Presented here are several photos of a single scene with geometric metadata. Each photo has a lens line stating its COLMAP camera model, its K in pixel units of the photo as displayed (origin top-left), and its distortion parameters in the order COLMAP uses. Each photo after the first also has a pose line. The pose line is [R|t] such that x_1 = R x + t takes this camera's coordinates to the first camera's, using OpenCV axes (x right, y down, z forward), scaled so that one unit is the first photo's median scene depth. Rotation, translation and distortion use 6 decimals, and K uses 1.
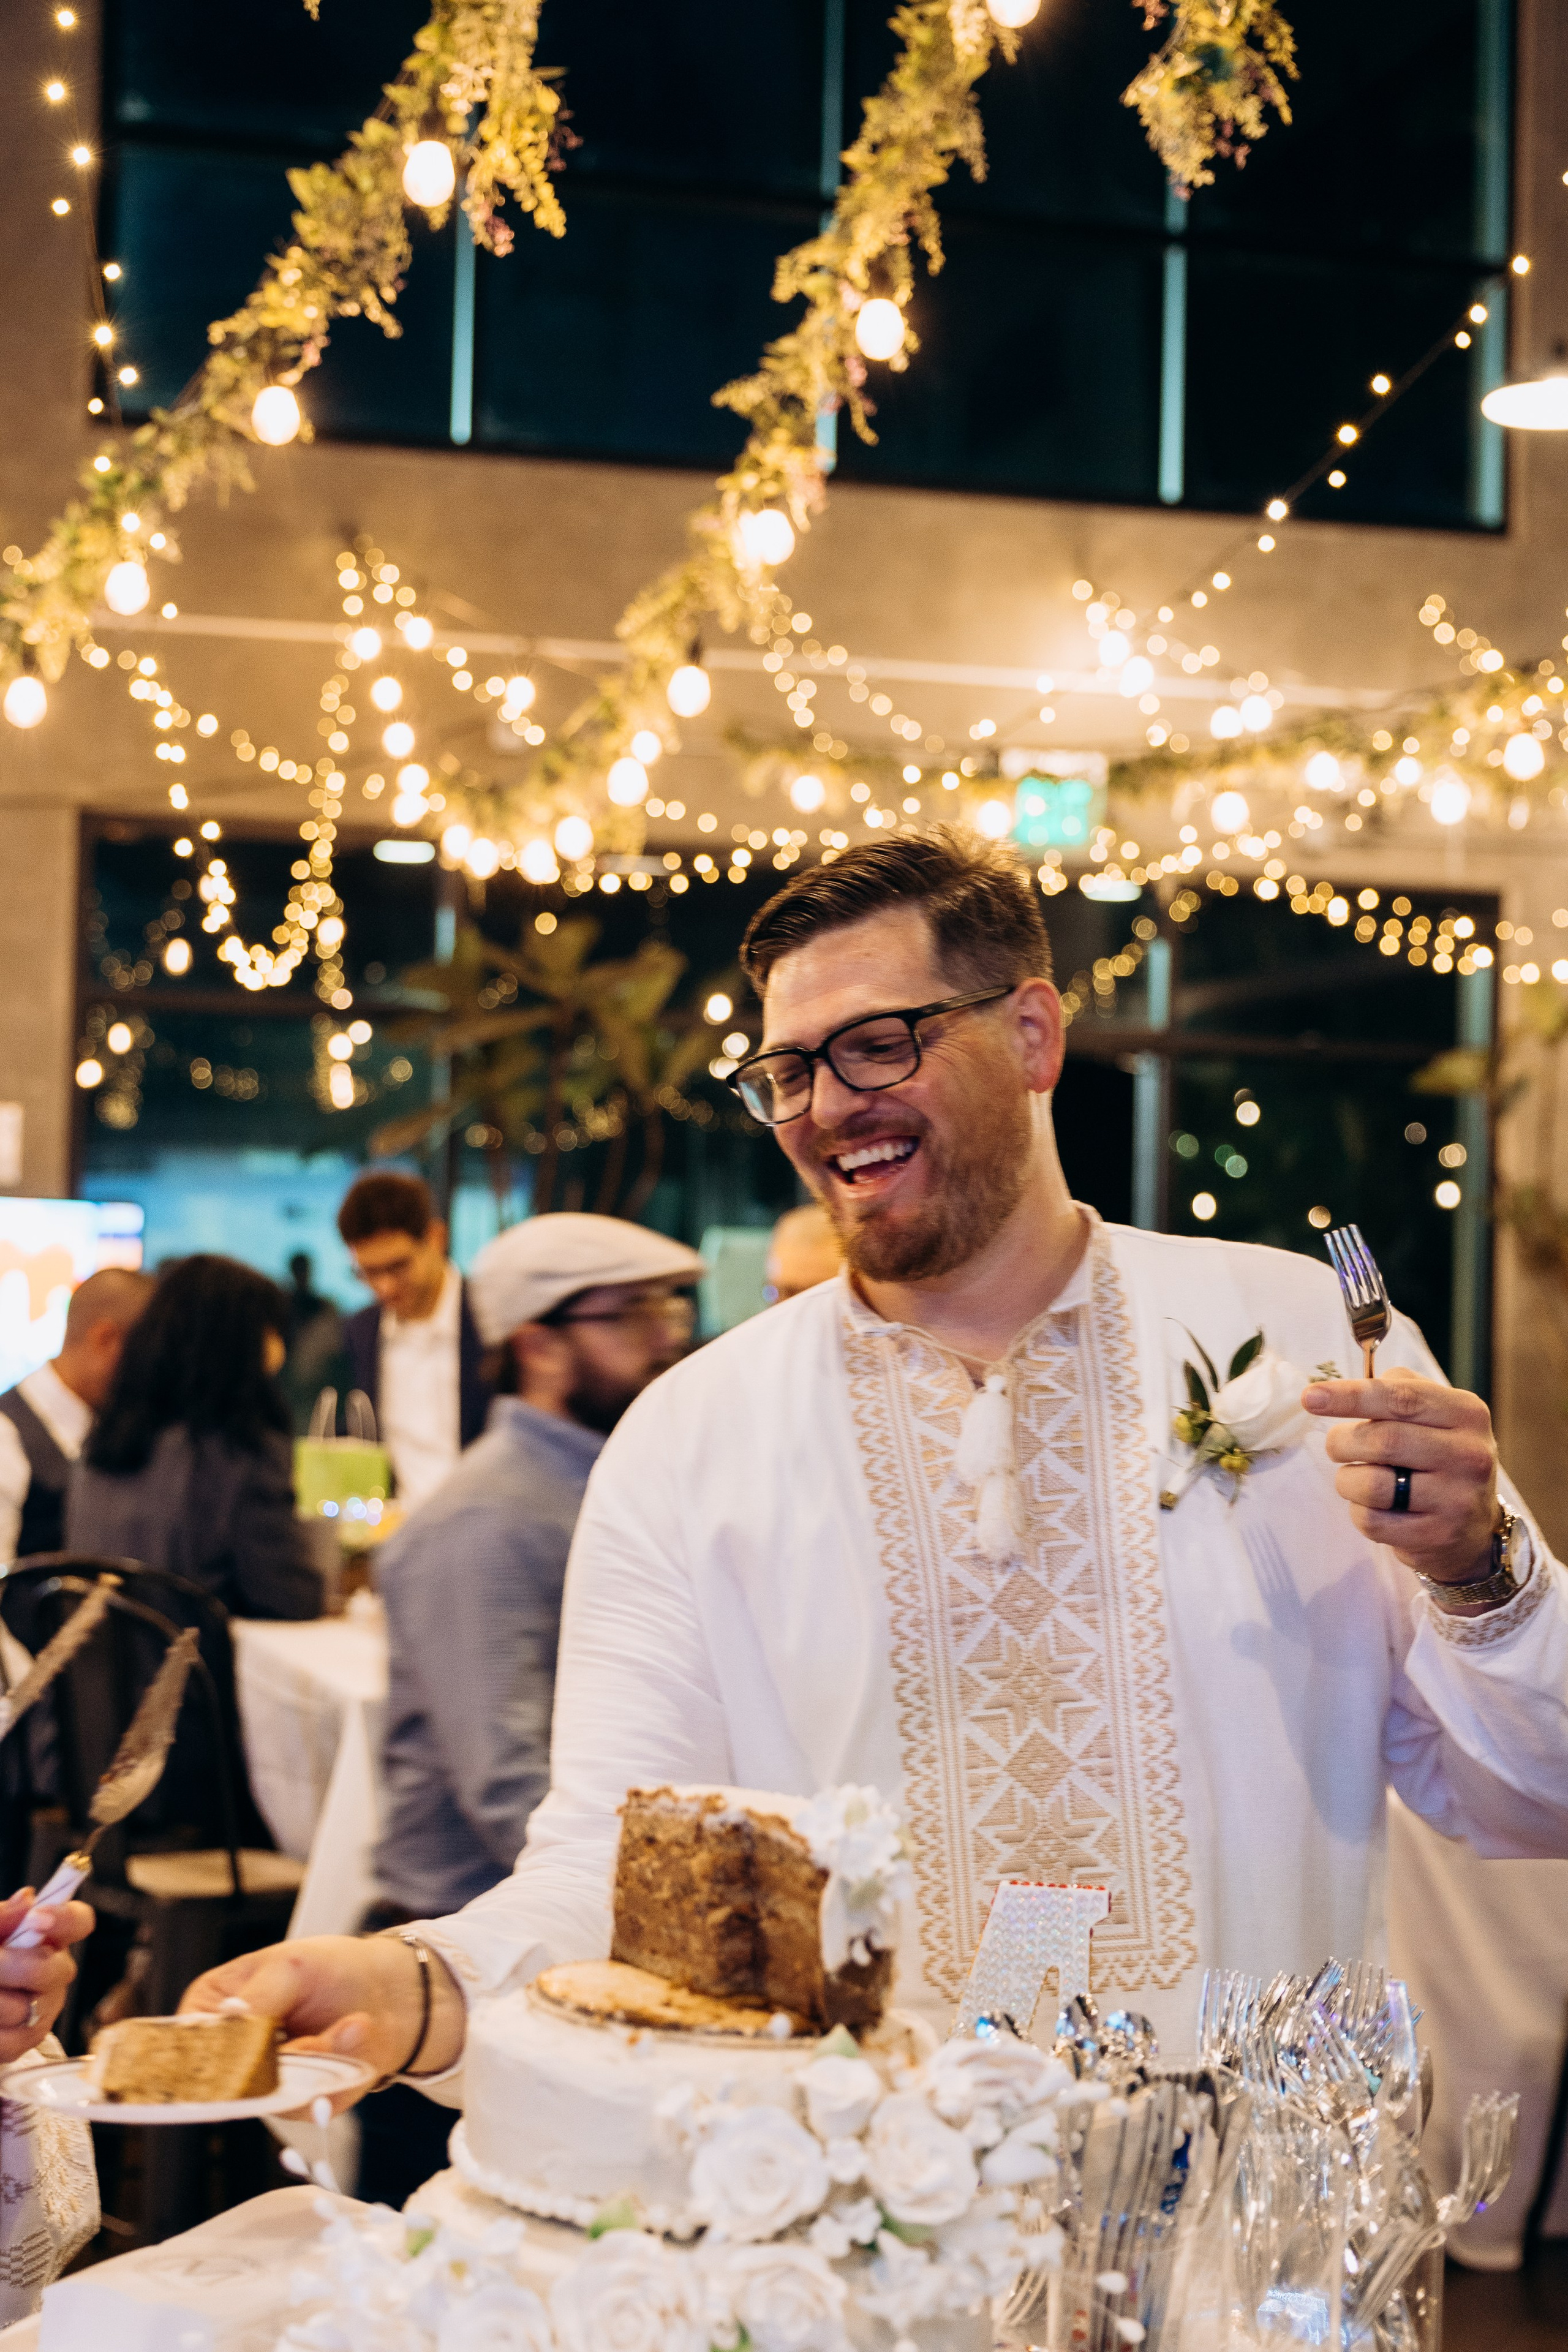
lens RADIAL K [[3724.1, 0, 782.9], [0, 3724.1, 1176.9], [0, 0, 1]] dist [0.001399, 0.014461]
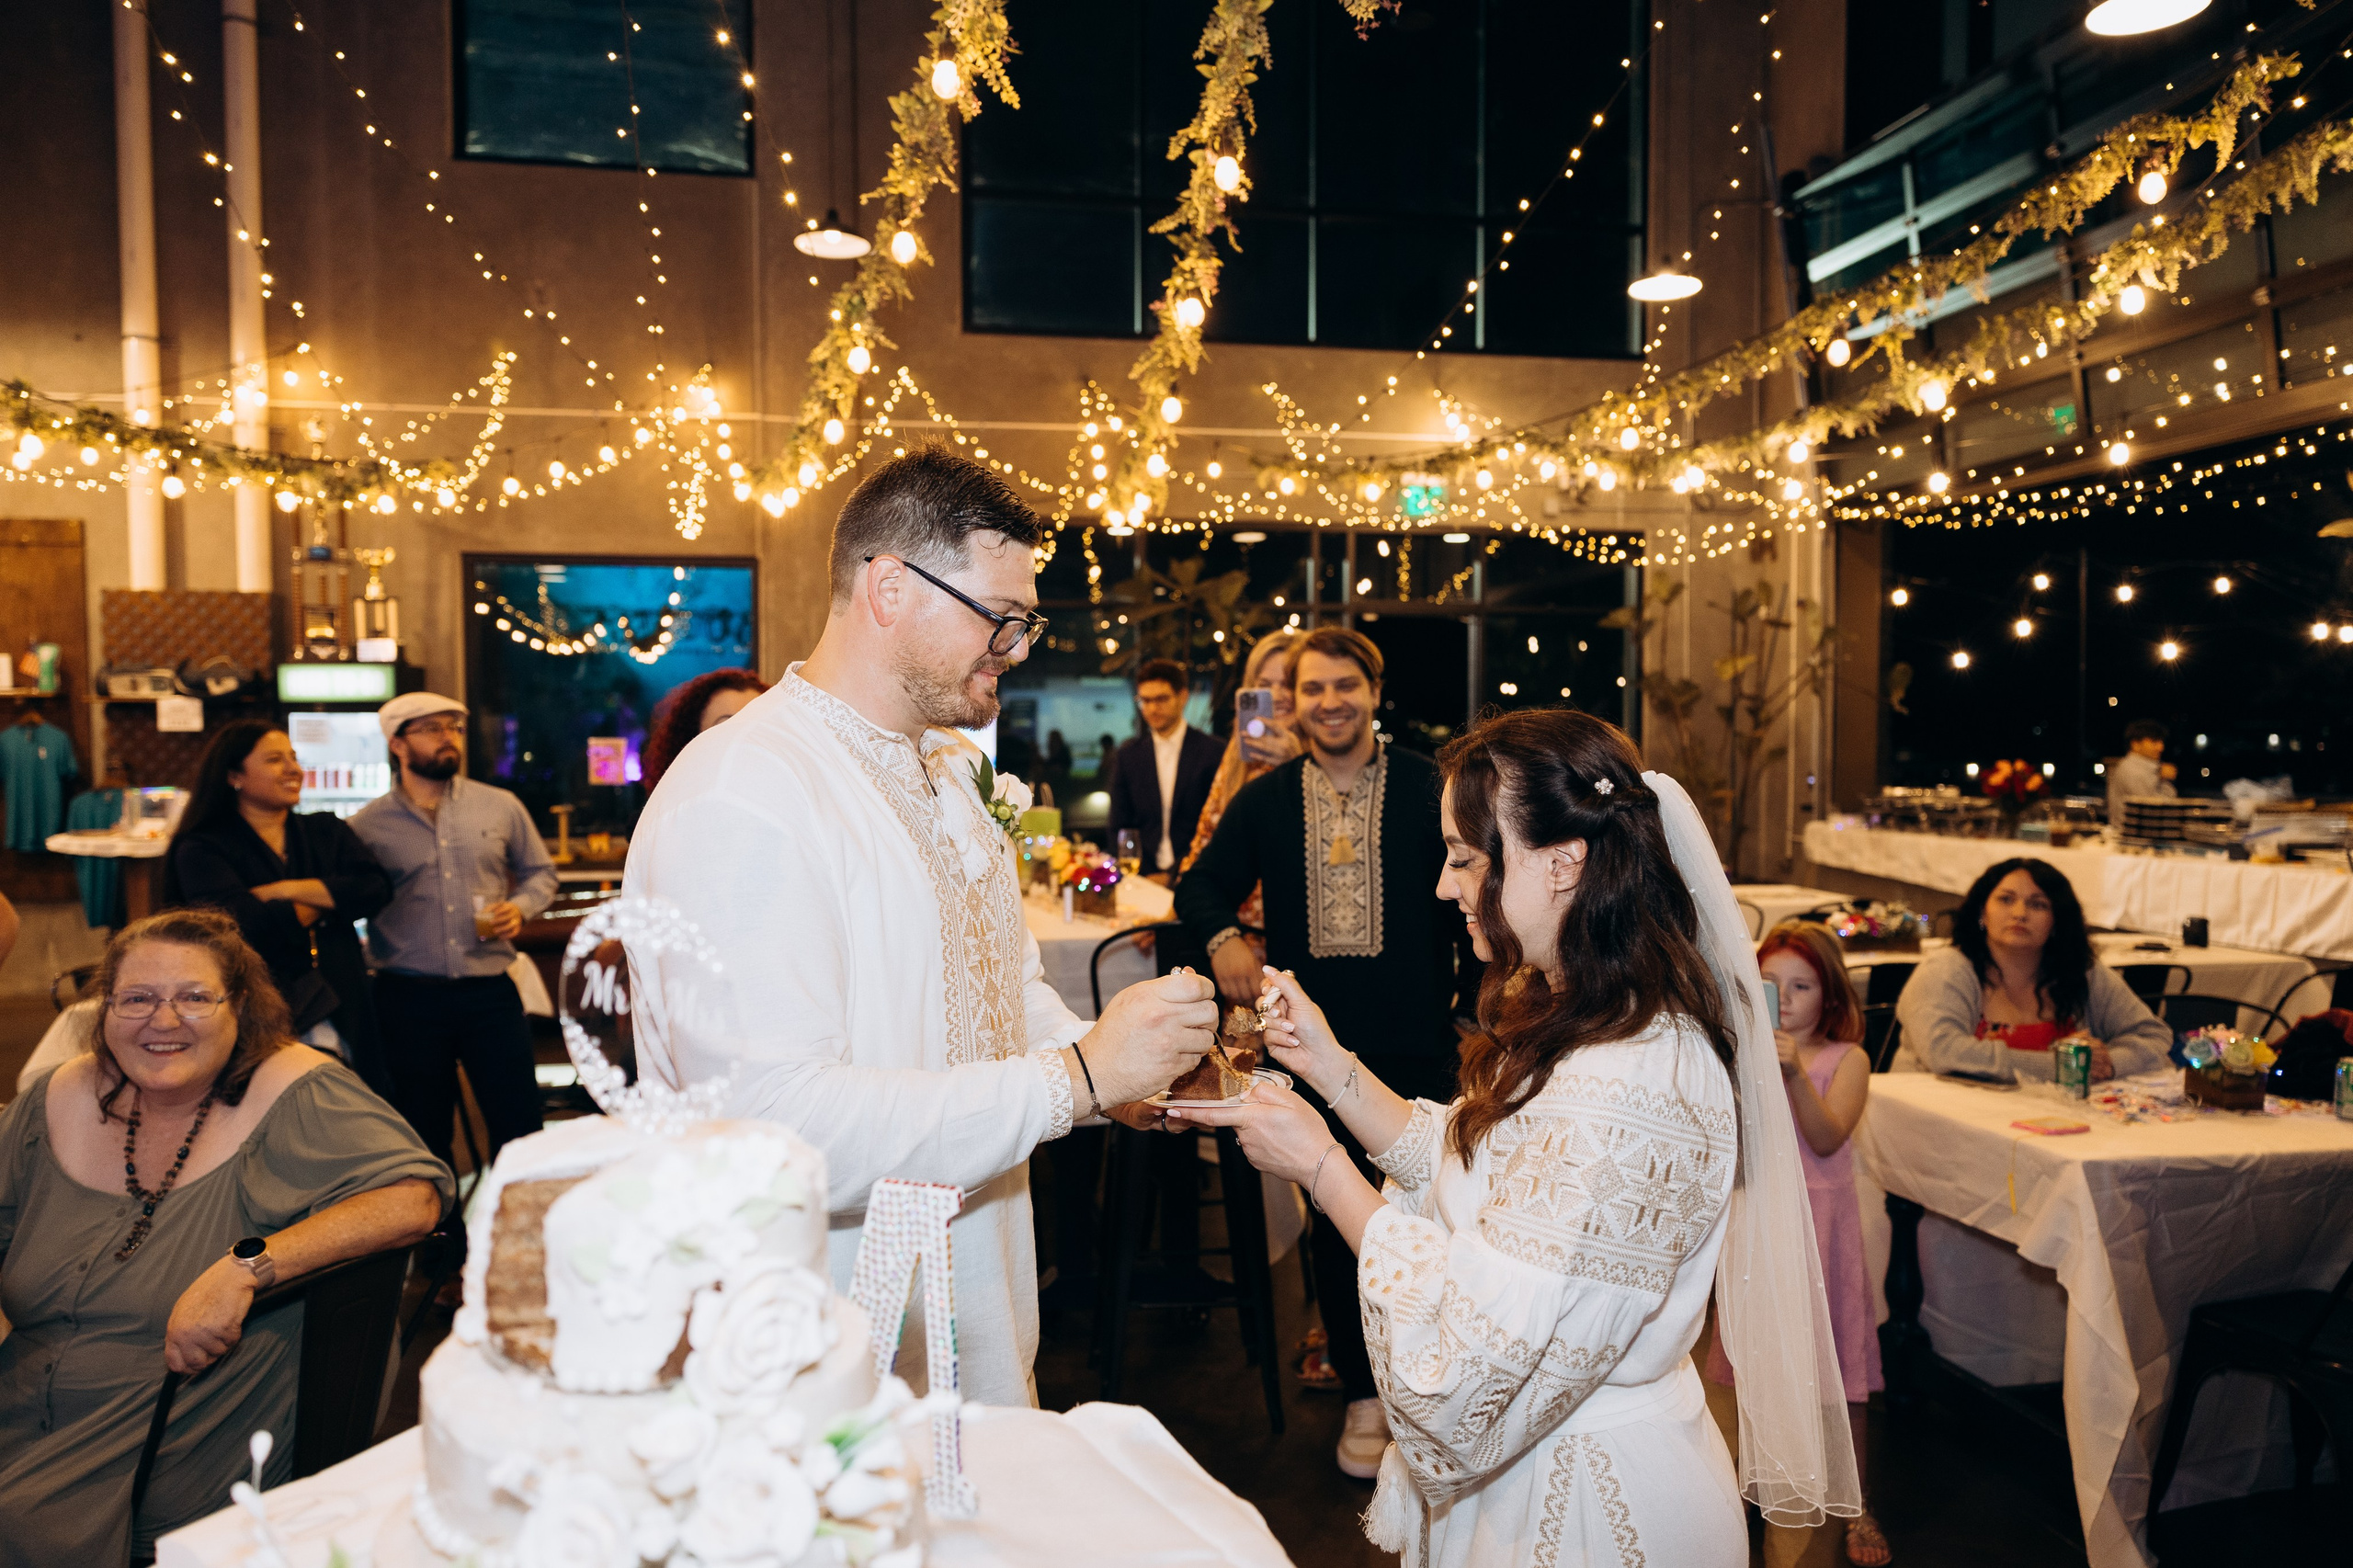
lens RADIAL K [[1621.7, 0, 1179.8], [0, 1621.7, 805.1], [0, 0, 1]] dist [-0.001353, 0.000538]
pose [[0.994923, -0.019299, -0.098773, 0.033479], [0.026387, 0.997130, 0.070961, 0.007134], [0.097120, -0.073207, 0.992577, 0.096205]]
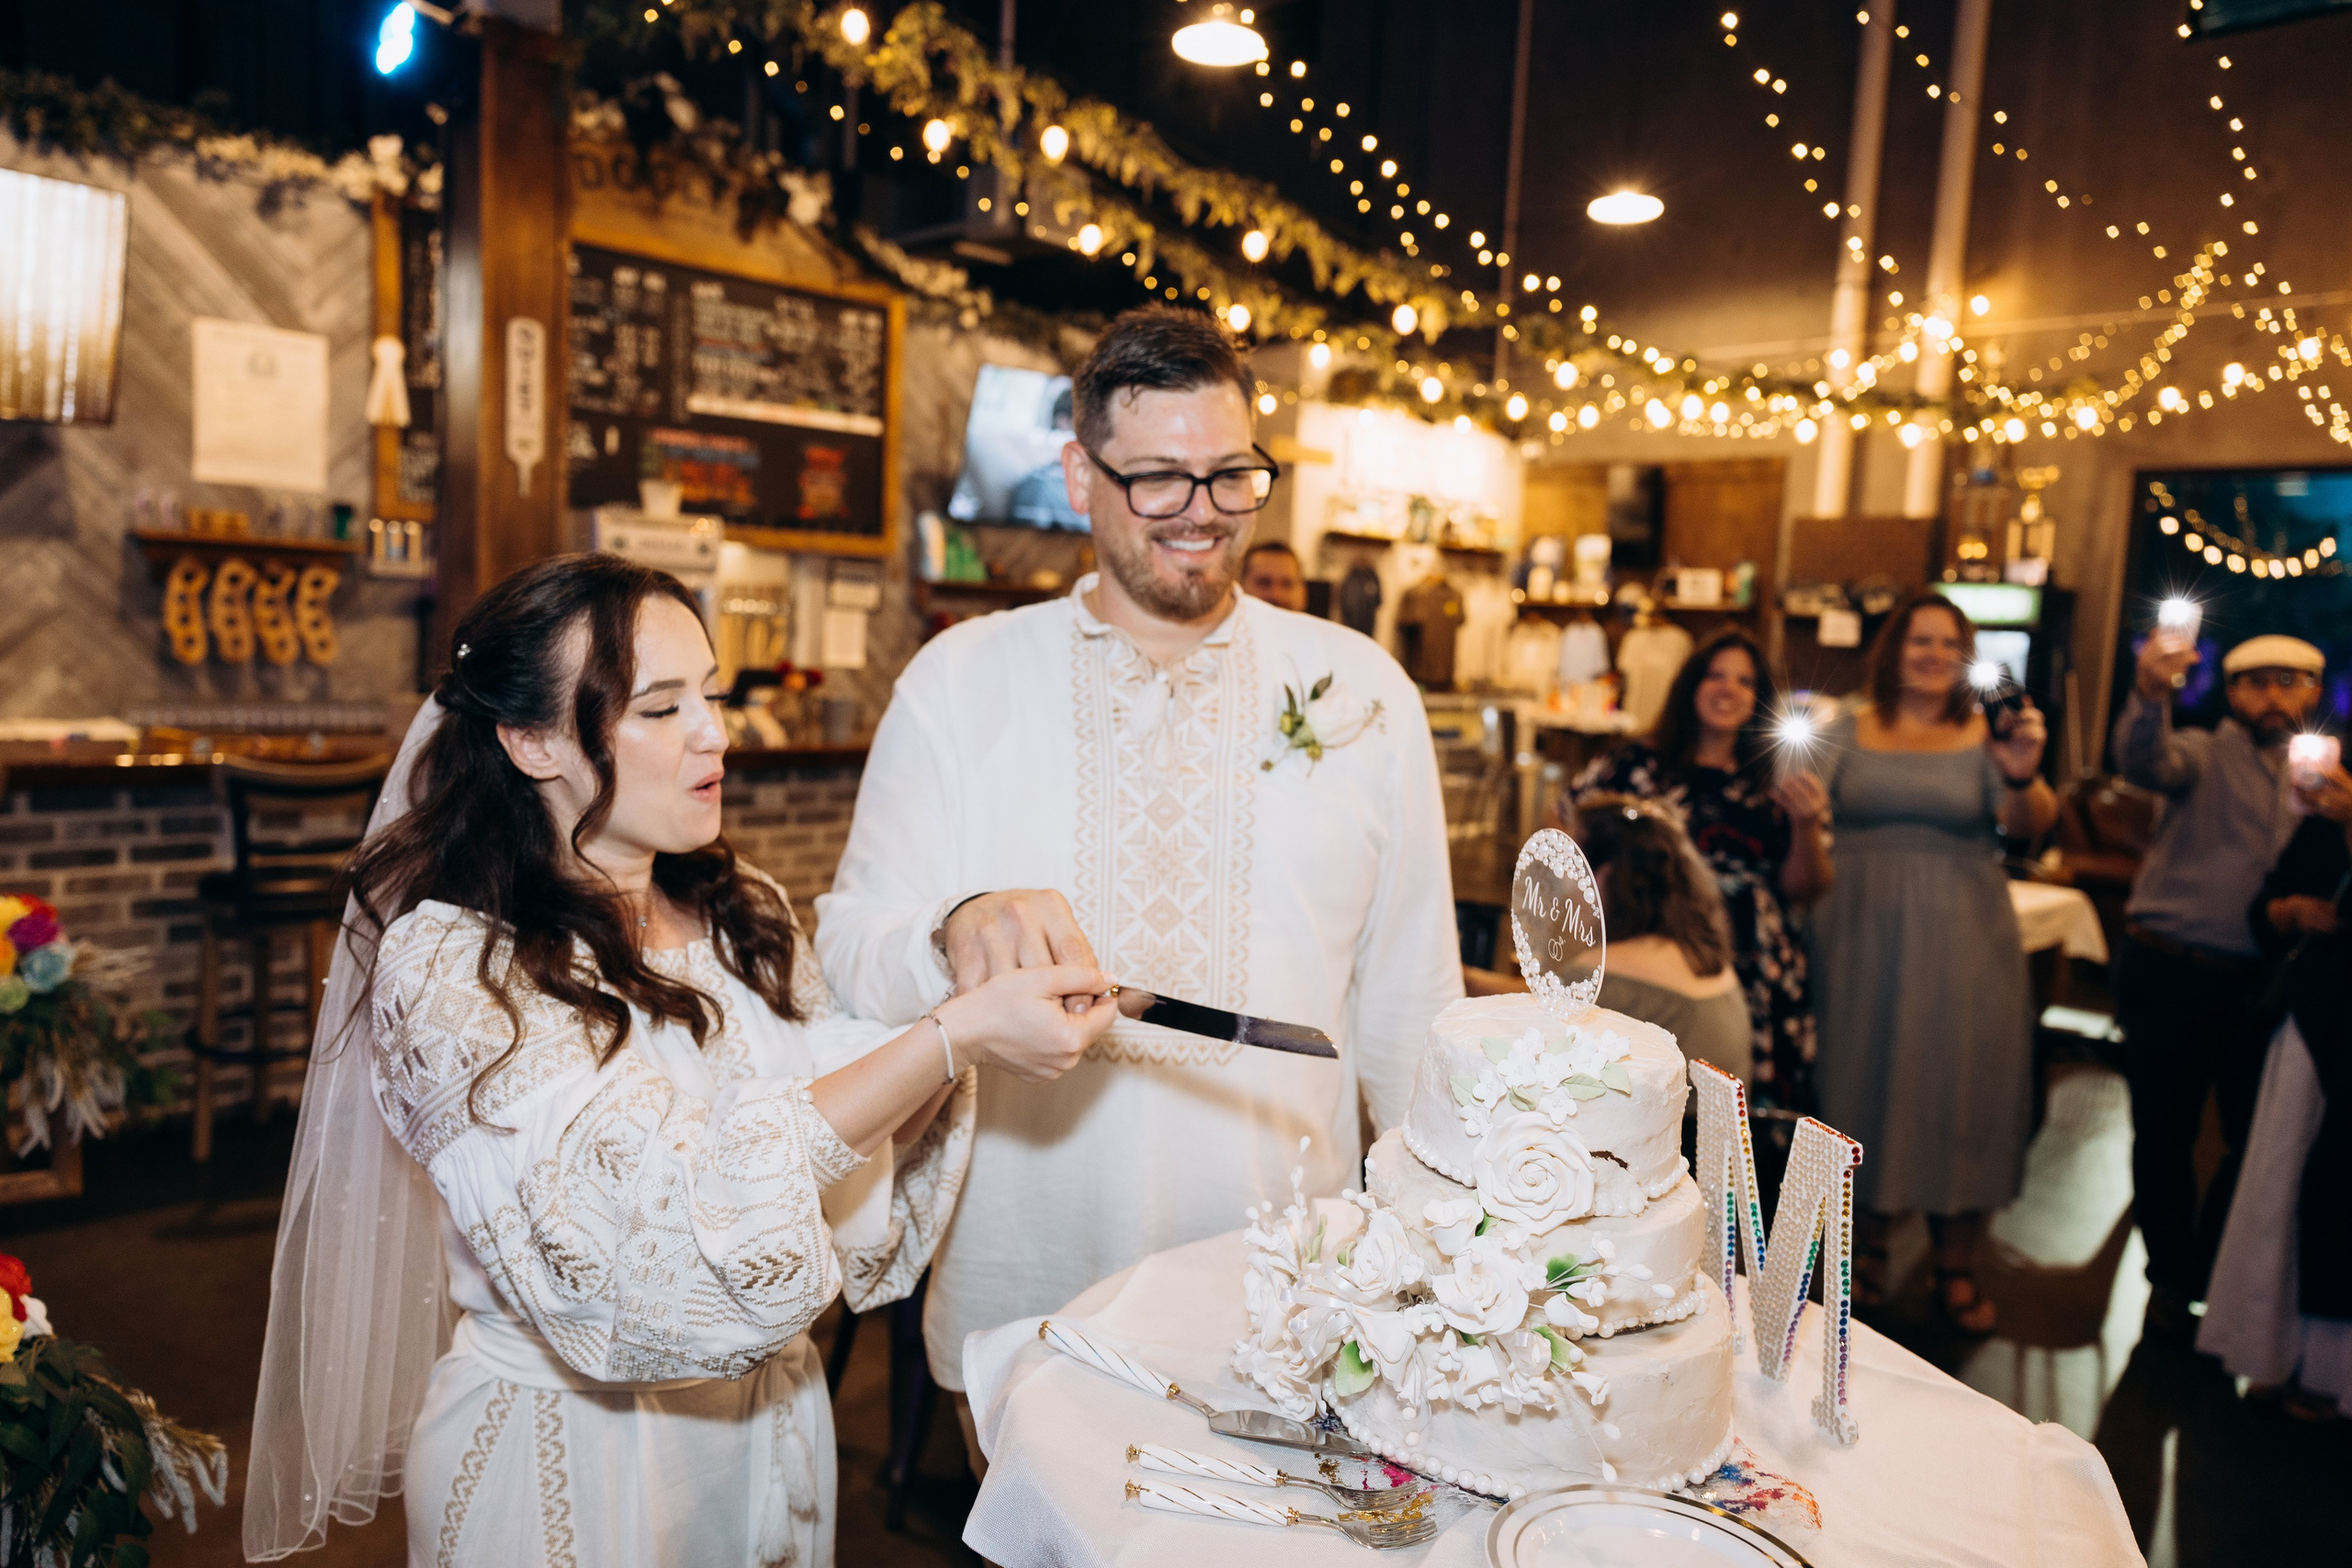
lens RADIAL K [[1610.6, 0, 1171.2], [0, 1610.6, 788.6], [0, 0, 1]] dist [0.016217, -0.007765]
pose [[0.478244, 0.096411, -0.872919, 0.080248], [-0.010791, 0.994526, 0.103930, 0.004234], [0.878161, -0.040285, 0.476667, 0.103811]]
